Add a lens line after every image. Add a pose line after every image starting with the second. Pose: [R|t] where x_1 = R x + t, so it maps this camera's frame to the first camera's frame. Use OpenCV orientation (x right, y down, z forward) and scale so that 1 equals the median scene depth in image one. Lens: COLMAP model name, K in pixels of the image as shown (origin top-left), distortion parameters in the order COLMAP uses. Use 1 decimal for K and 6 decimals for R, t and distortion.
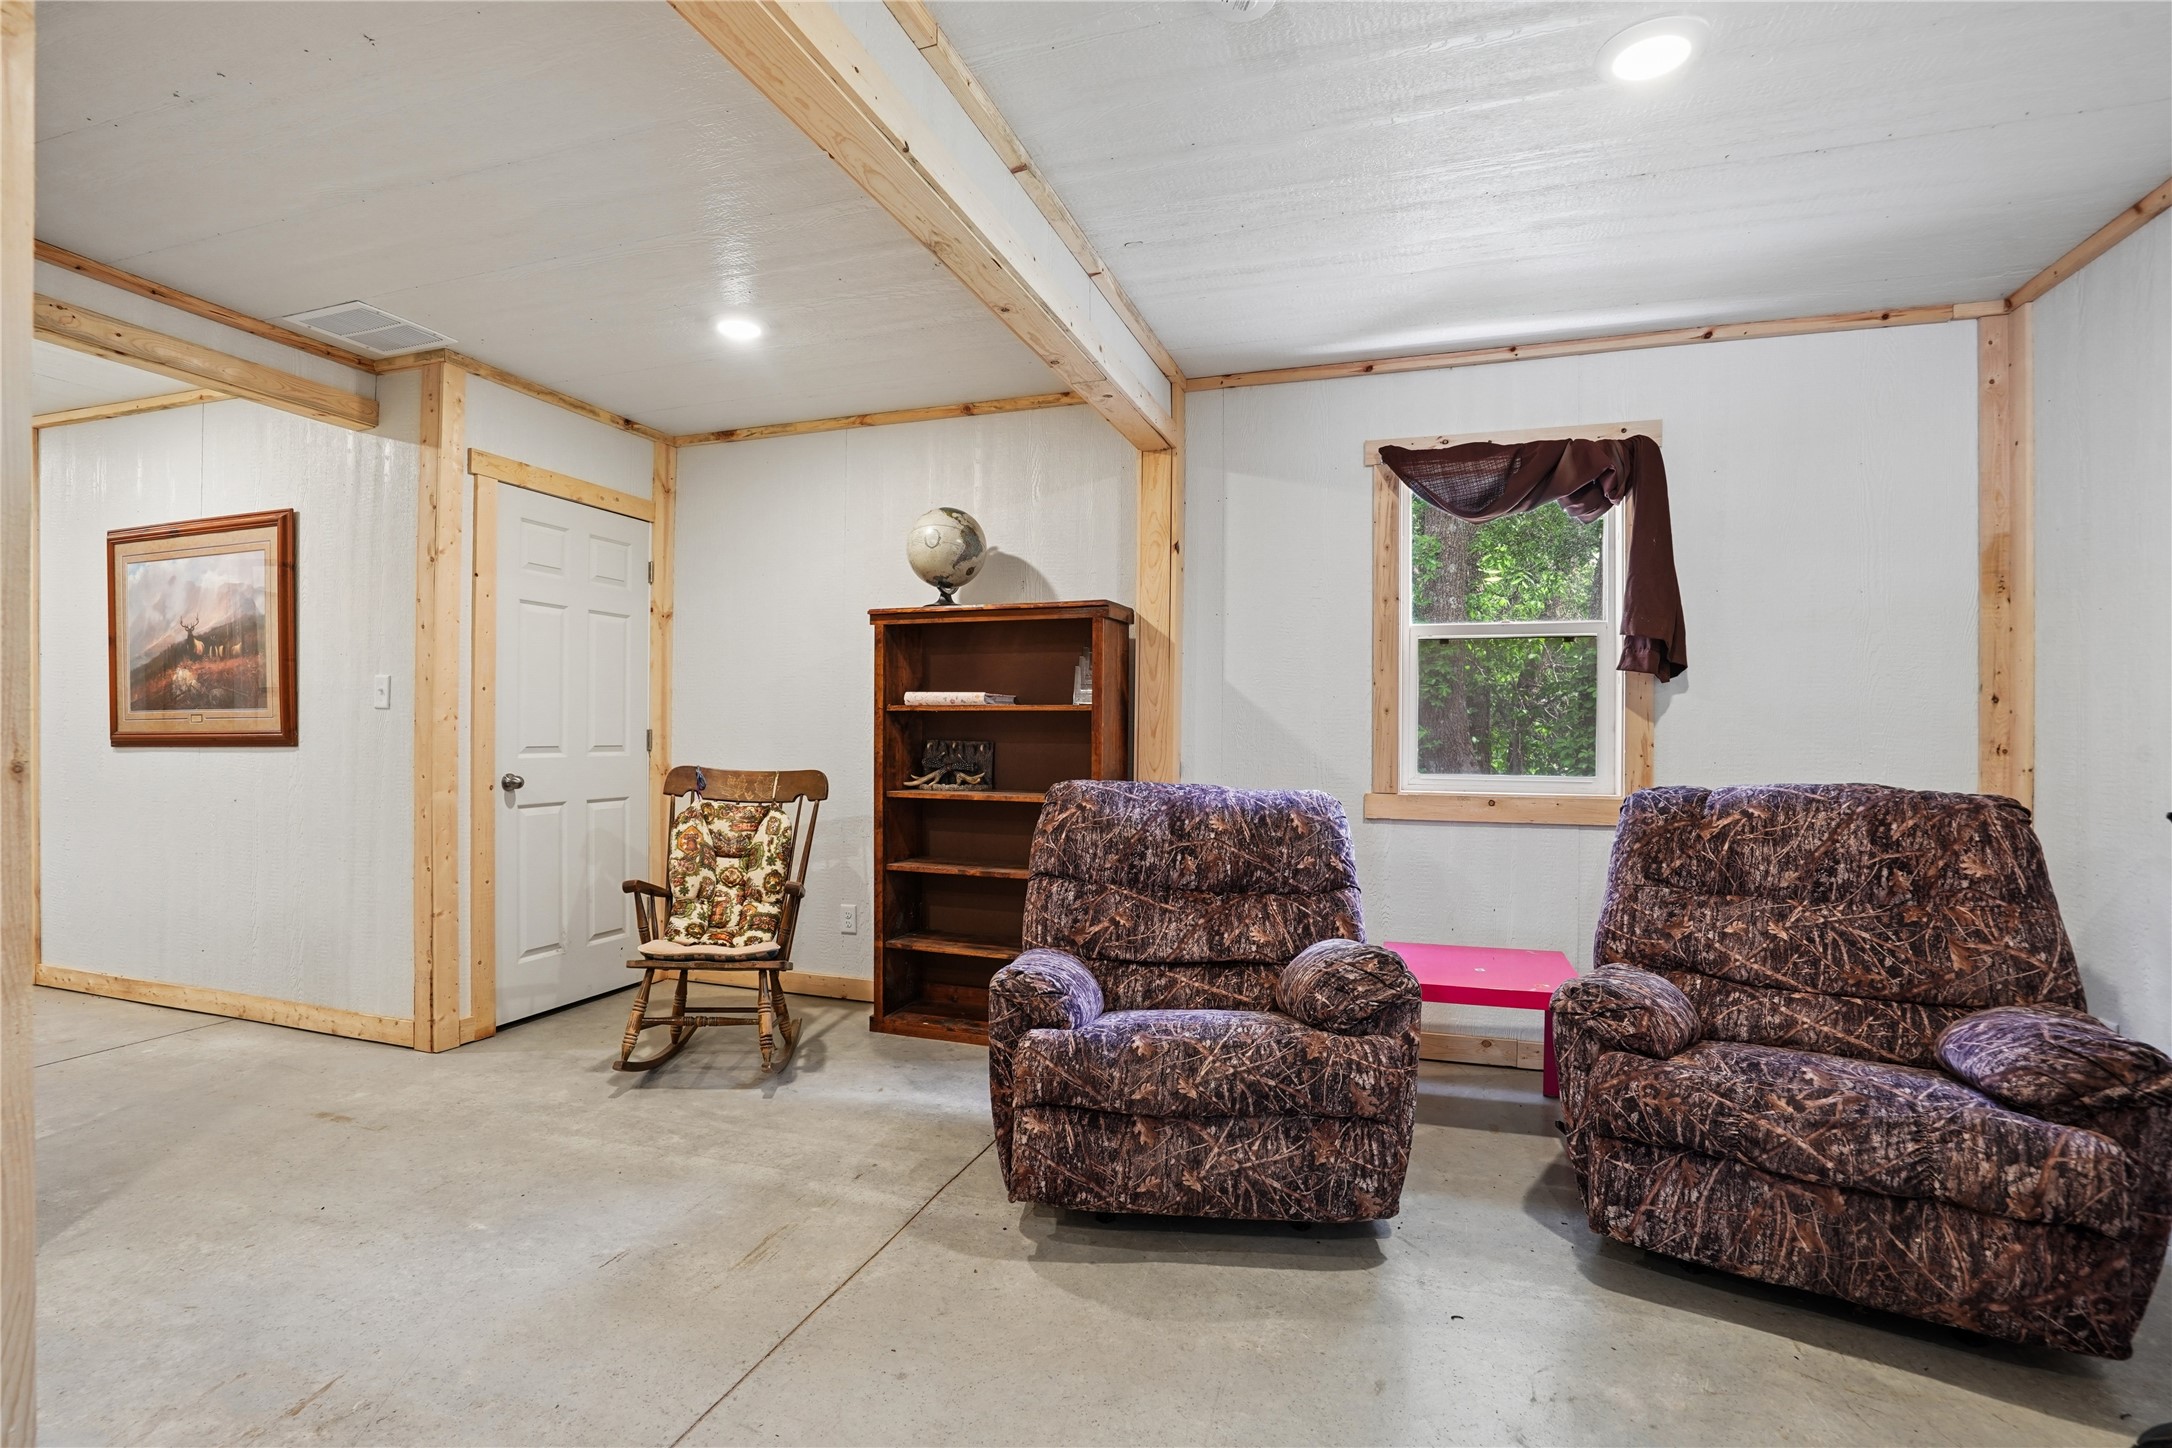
lens RADIAL K [[1022.2, 0, 1087.4], [0, 1022.2, 717.7], [0, 0, 1]] dist [-0.073215, 0.040555]
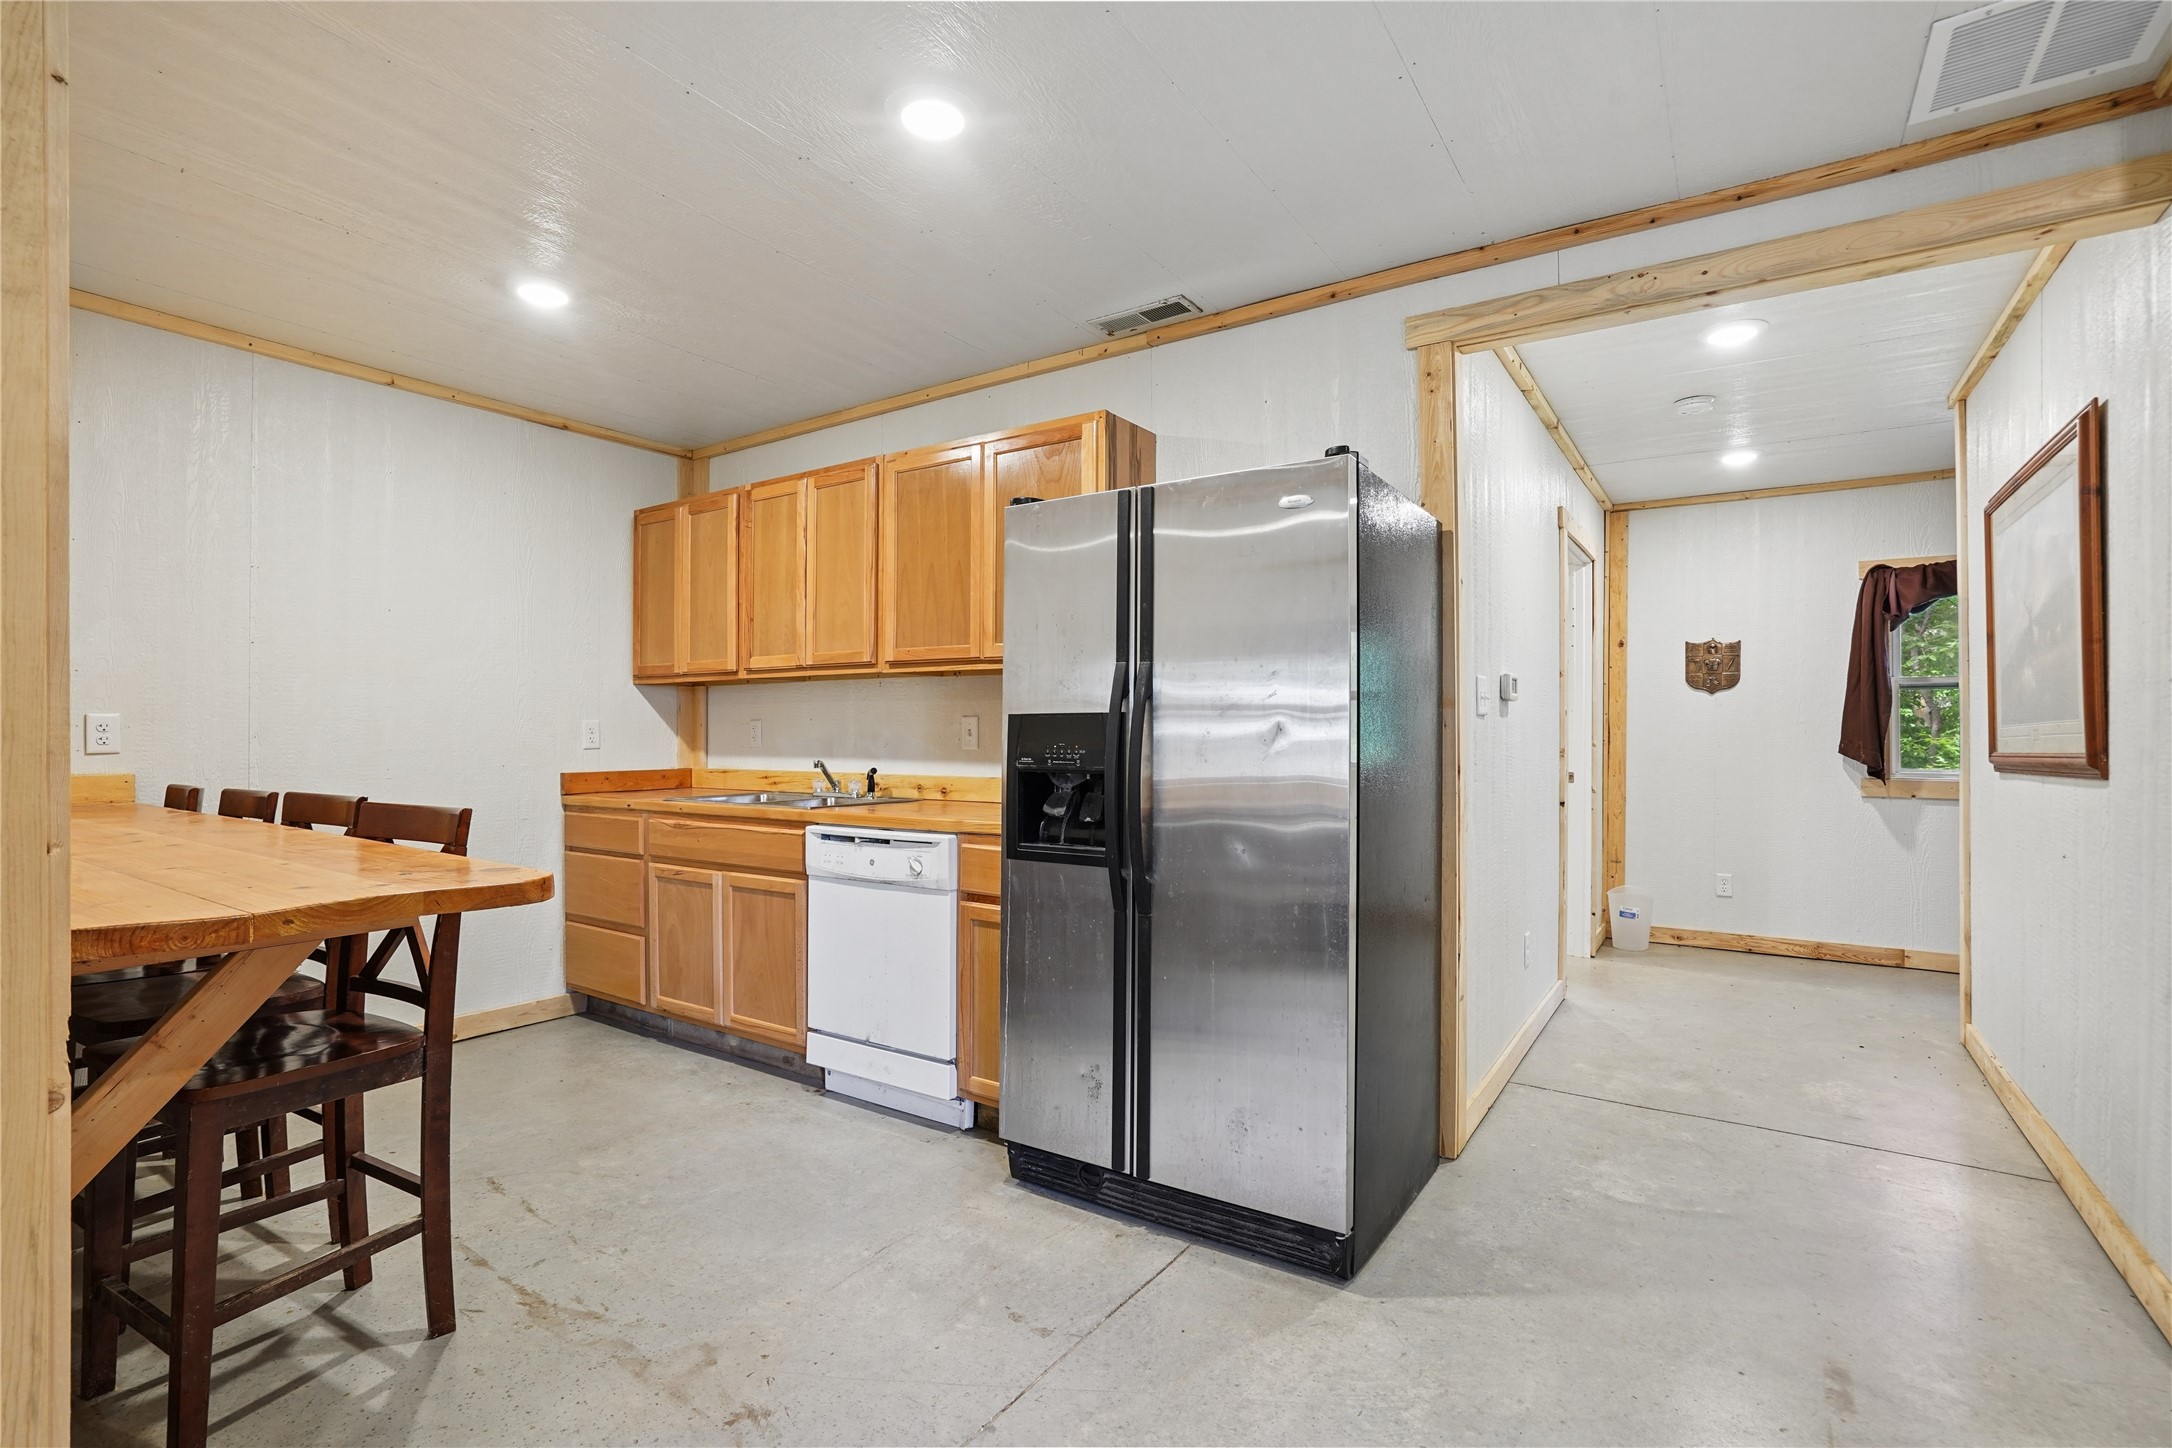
lens RADIAL K [[1022.2, 0, 1087.4], [0, 1022.2, 717.7], [0, 0, 1]] dist [-0.073215, 0.040555]
pose [[-0.275269, -0.017668, -0.961205, -0.036142], [0.002729, 0.999813, -0.019159, 0.001078], [0.961363, -0.007897, -0.275169, 0.628921]]
